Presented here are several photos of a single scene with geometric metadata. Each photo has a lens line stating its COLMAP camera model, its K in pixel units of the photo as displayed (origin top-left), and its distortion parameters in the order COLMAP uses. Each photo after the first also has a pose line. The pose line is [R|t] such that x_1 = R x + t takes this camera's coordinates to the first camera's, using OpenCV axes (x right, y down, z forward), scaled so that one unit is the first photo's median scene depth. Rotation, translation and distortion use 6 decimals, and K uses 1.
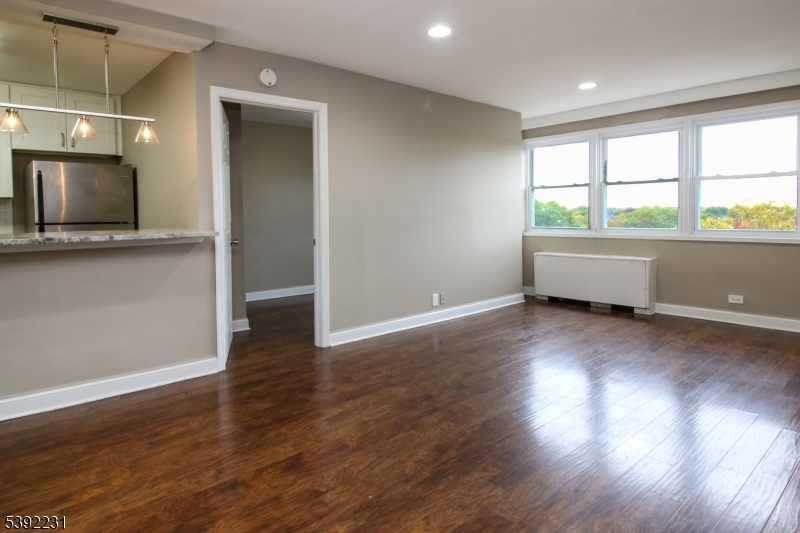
lens RADIAL K [[495.3, 0, 400.4], [0, 495.3, 231.1], [0, 0, 1]] dist [0.000498, -0.000505]
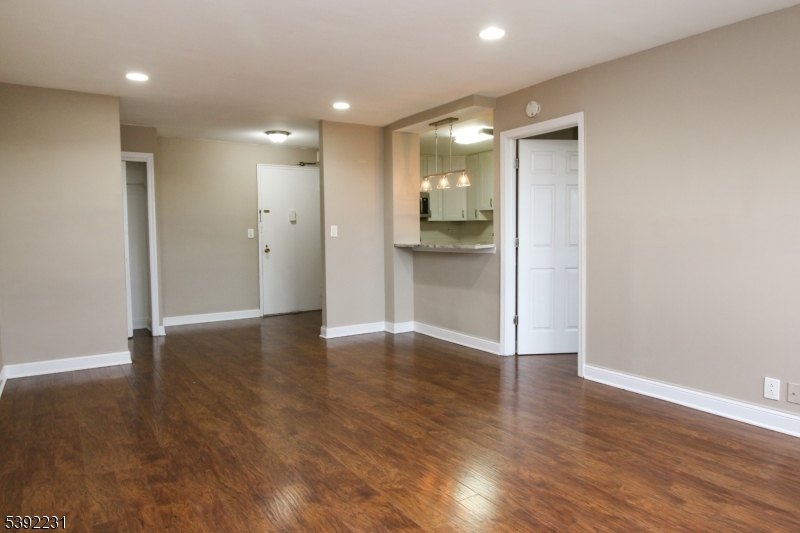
lens RADIAL K [[534.8, 0, 352.2], [0, 534.8, 262.8], [0, 0, 1]] dist [0.002119, 0.000851]
pose [[-0.238911, 0.072241, -0.968351, 0.707110], [-0.018601, 0.996705, 0.078946, -0.038359], [0.970863, 0.036873, -0.236780, 0.634582]]
